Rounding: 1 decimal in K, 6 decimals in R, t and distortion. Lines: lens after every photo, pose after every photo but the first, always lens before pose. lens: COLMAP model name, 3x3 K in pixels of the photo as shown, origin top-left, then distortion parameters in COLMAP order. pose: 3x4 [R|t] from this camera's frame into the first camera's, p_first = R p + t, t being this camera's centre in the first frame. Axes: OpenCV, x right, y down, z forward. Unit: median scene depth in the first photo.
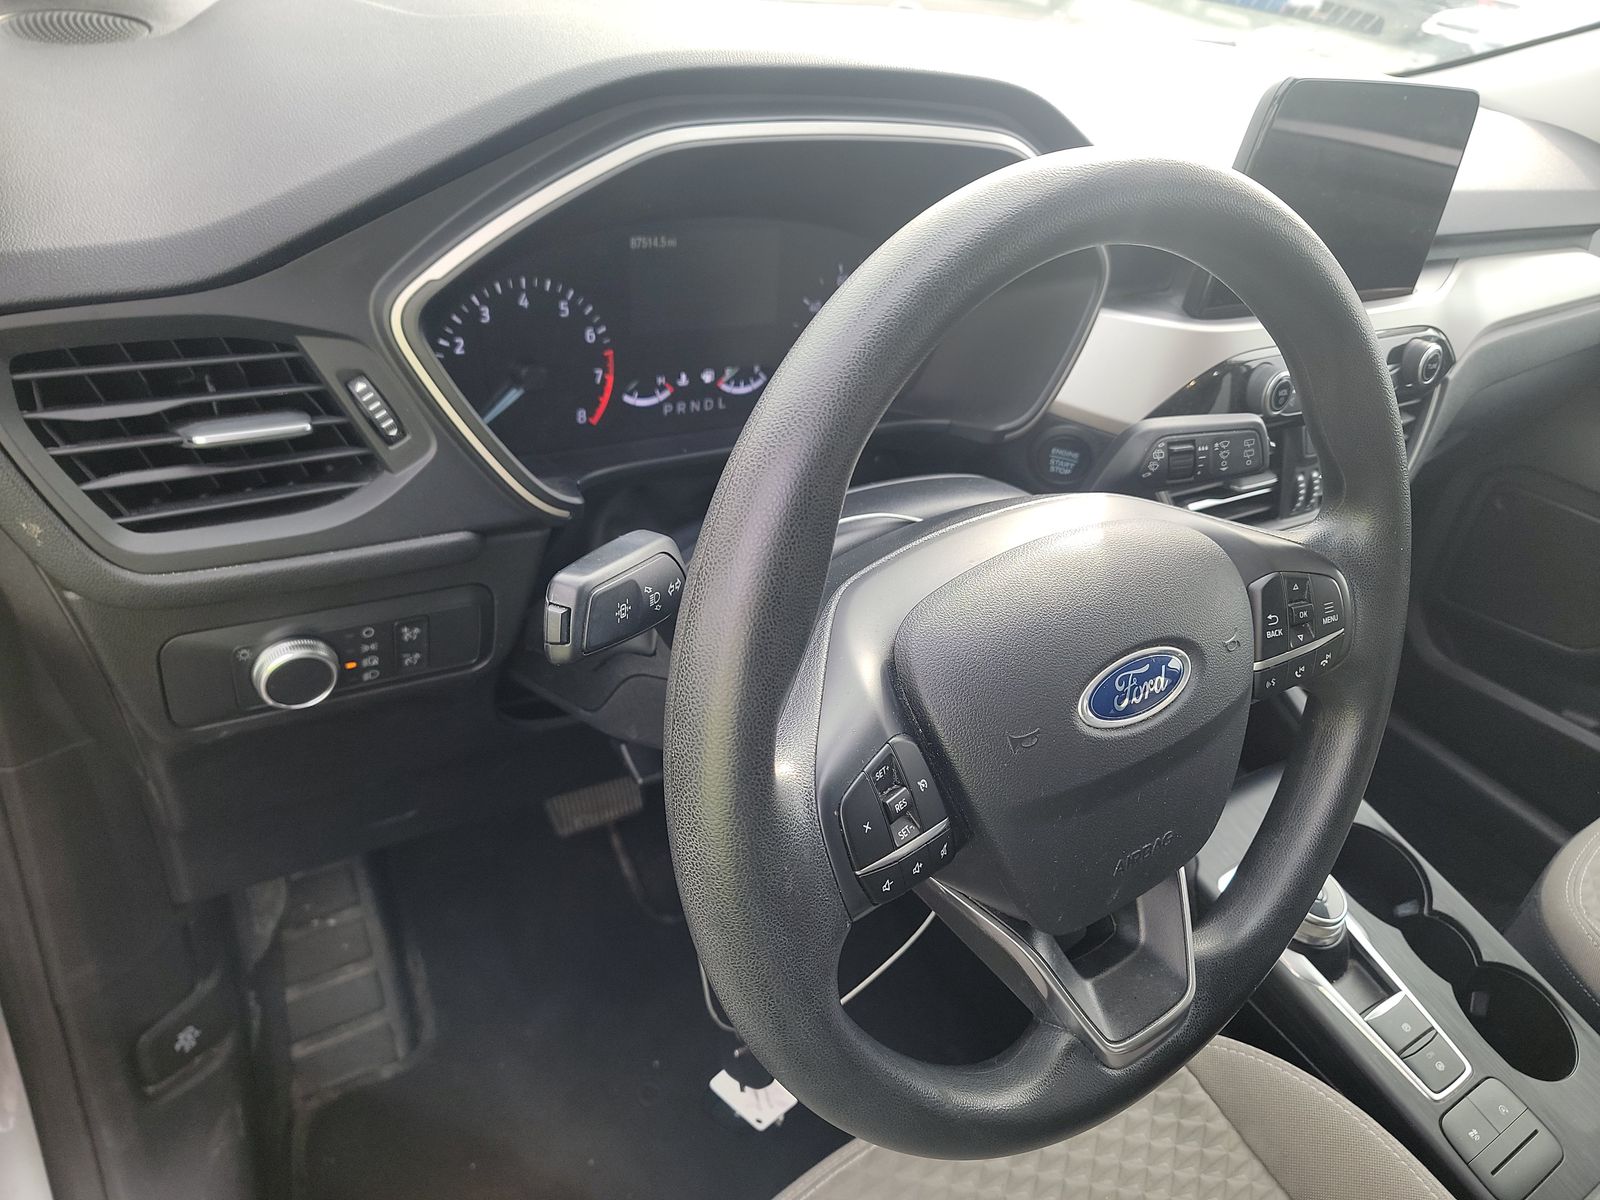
lens RADIAL K [[1121.2, 0, 796.0], [0, 1121.2, 619.4], [0, 0, 1]] dist [0.015426, -0.003413]
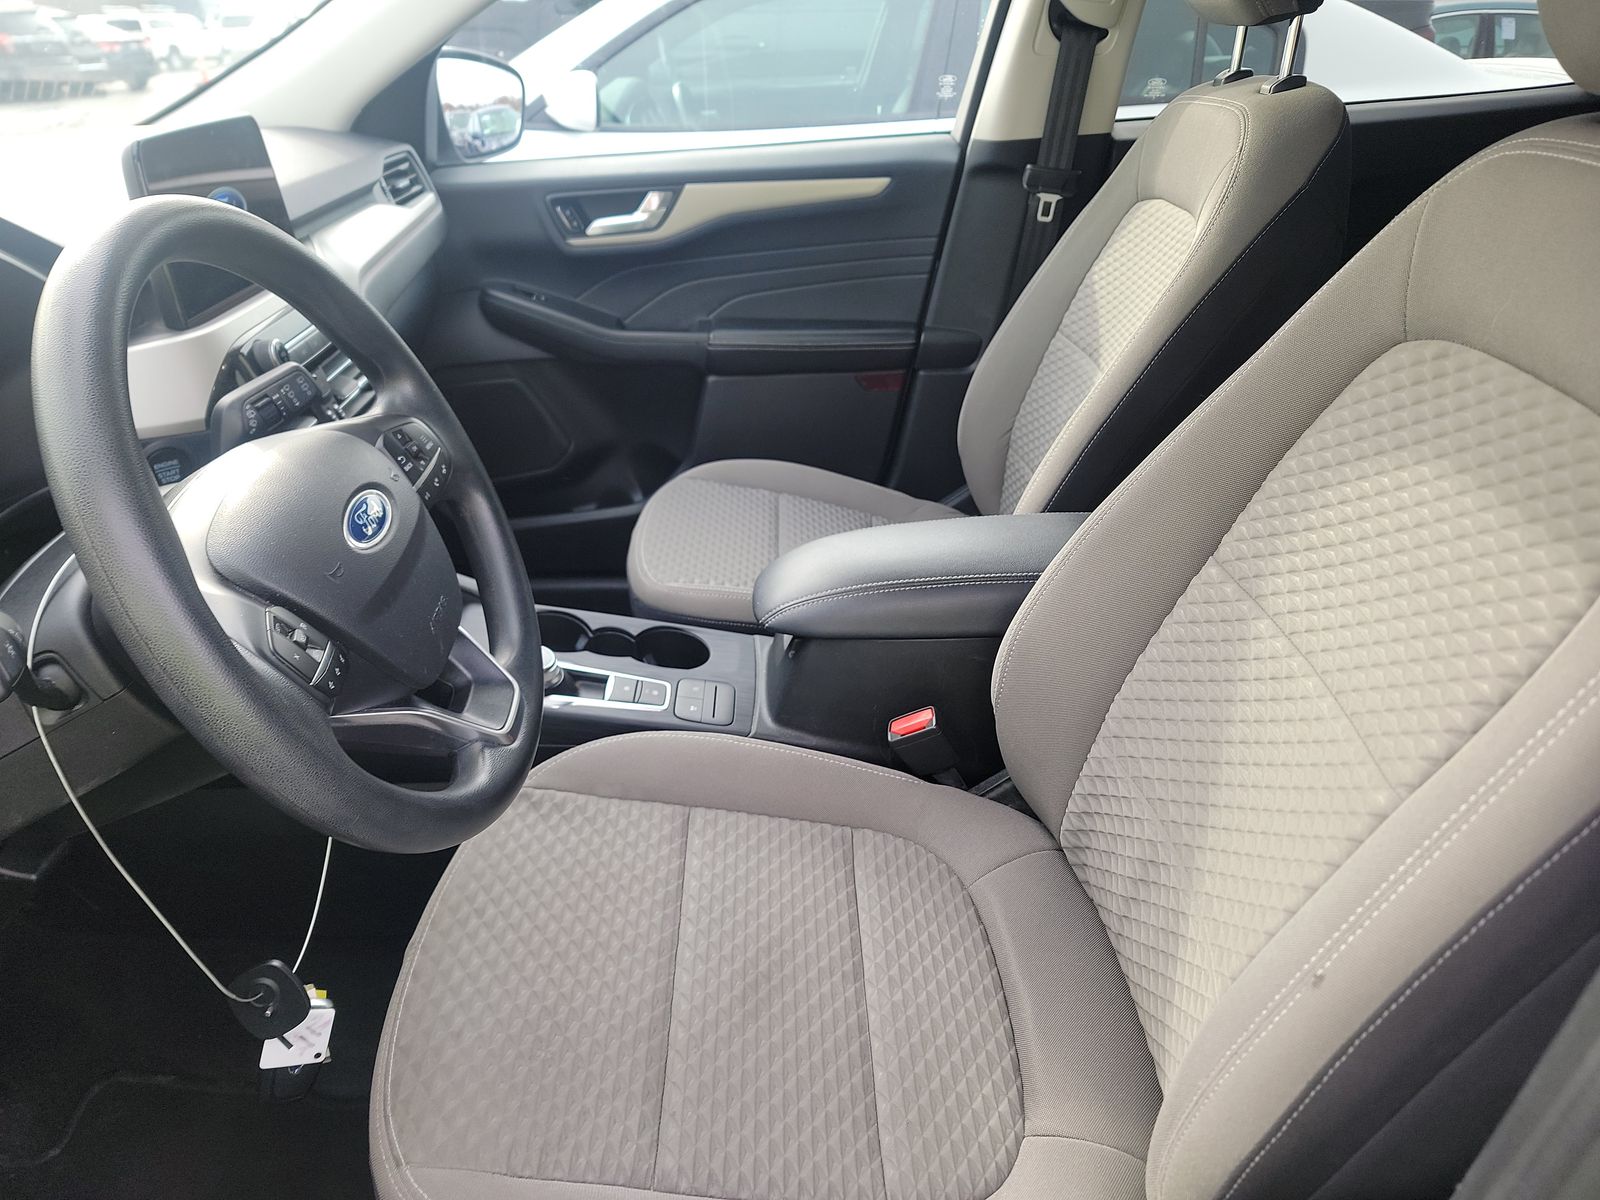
lens RADIAL K [[1170.4, 0, 800.0], [0, 1170.4, 600.0], [0, 0, 1]] dist [0.024134, -0.002212]
pose [[0.534246, -0.523236, 0.663931, -0.419226], [0.560384, 0.807248, 0.185258, 0.155370], [-0.632891, 0.273083, 0.724483, -0.408029]]
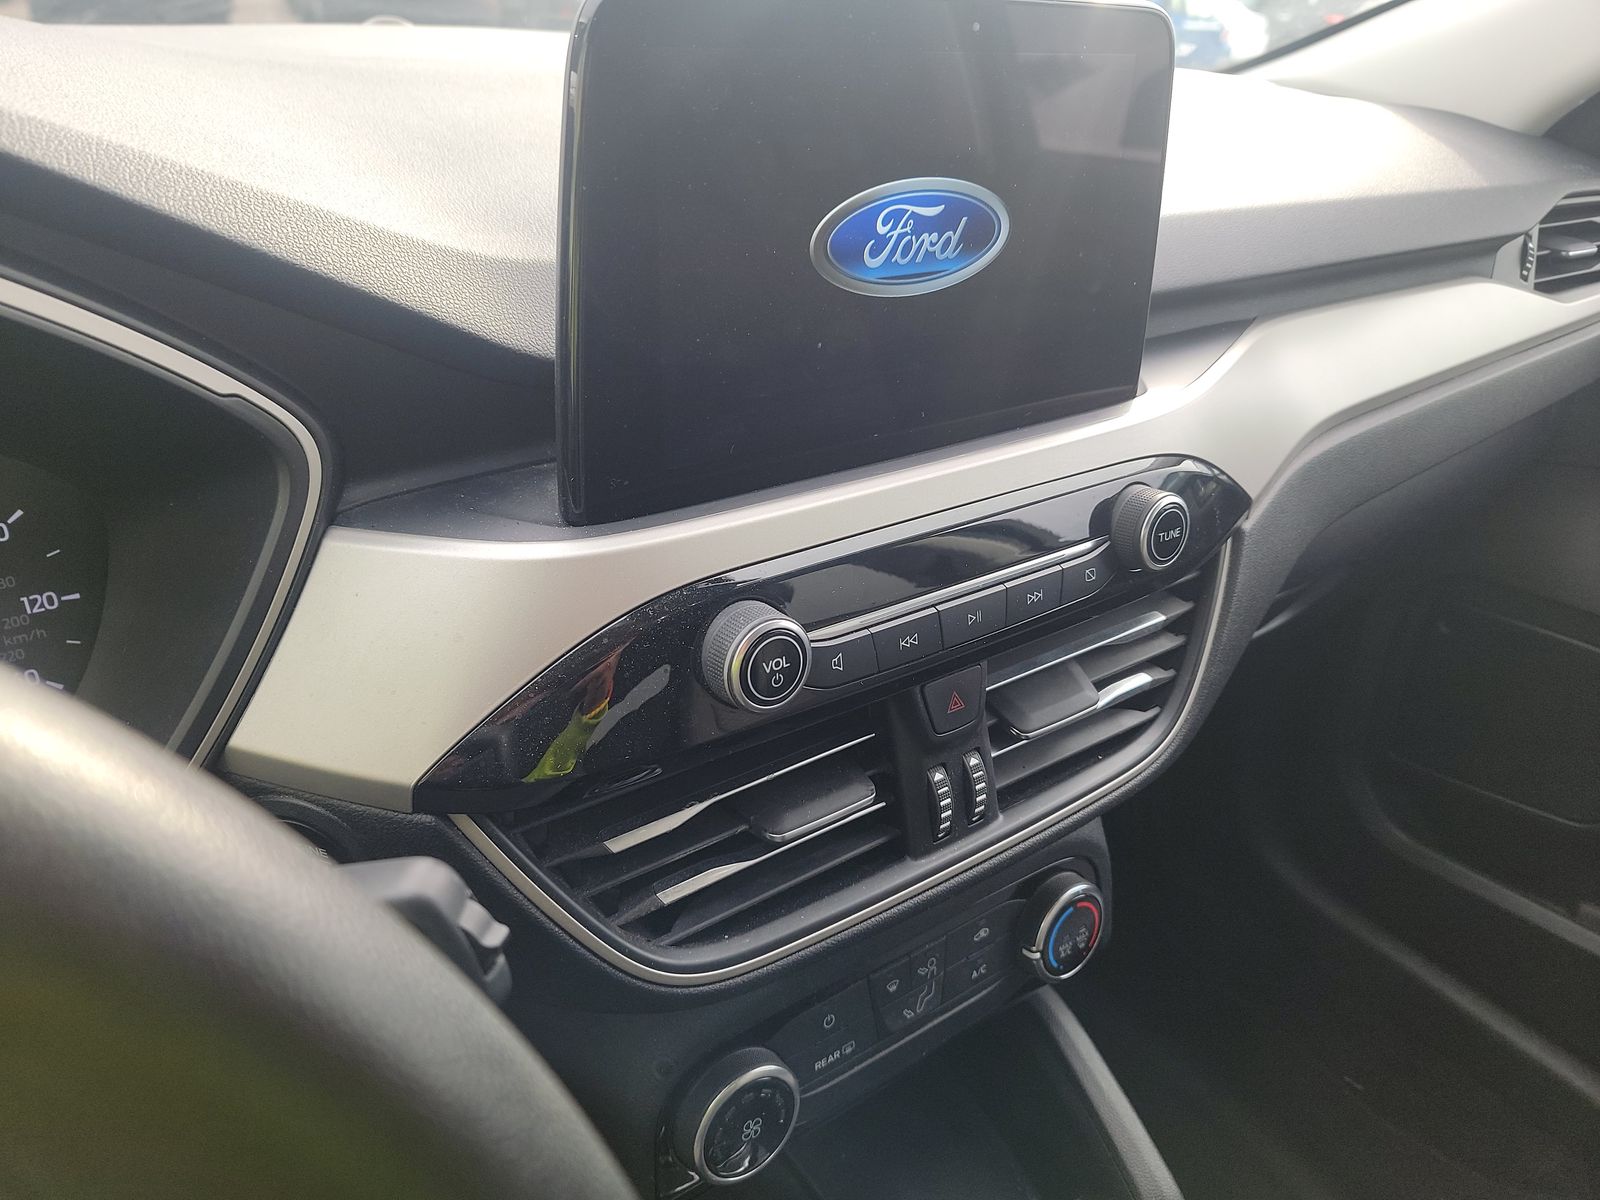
lens RADIAL K [[1170.4, 0, 800.0], [0, 1170.4, 600.0], [0, 0, 1]] dist [0.024134, -0.002212]
pose [[0.995370, -0.096115, -0.000067, 0.599167], [0.095699, 0.991121, -0.092307, -0.246531], [0.008938, 0.091873, 0.995731, 0.700856]]
